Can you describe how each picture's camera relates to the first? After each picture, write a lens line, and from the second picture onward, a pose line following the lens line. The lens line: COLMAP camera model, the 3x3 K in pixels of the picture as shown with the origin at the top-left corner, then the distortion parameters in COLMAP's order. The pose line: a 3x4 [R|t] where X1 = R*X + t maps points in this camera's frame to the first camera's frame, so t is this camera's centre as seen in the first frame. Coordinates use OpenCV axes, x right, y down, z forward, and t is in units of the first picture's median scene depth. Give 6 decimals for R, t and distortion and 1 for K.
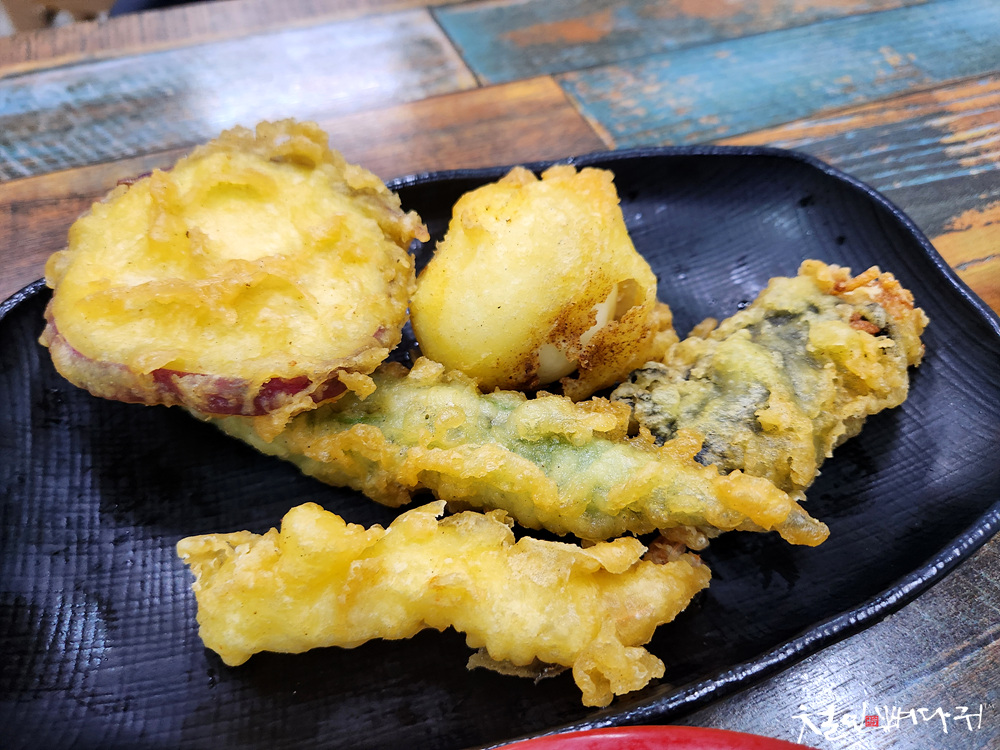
lens RADIAL K [[701.6, 0, 500.0], [0, 701.6, 375.0], [0, 0, 1]] dist [0.001941, -0.007376]
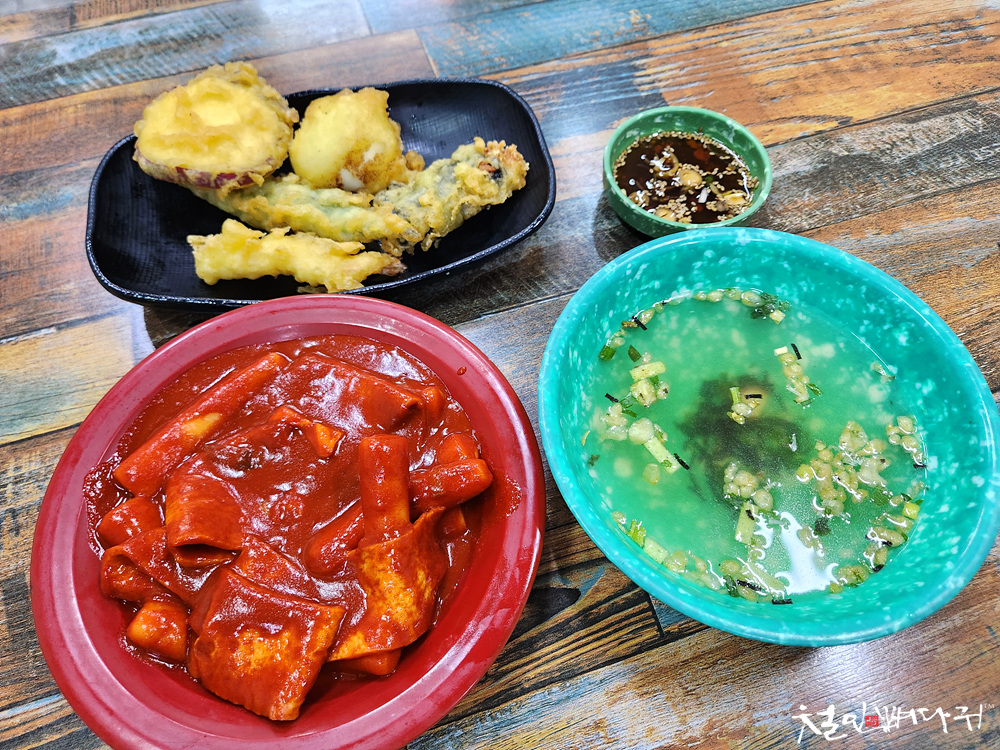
lens RADIAL K [[668.5, 0, 500.0], [0, 668.5, 375.0], [0, 0, 1]] dist [0.040921, -0.030645]
pose [[0.996365, 0.050286, -0.068765, 0.694507], [-0.040717, 0.990132, 0.134094, 0.280811], [0.074829, -0.130806, 0.988580, -1.132206]]
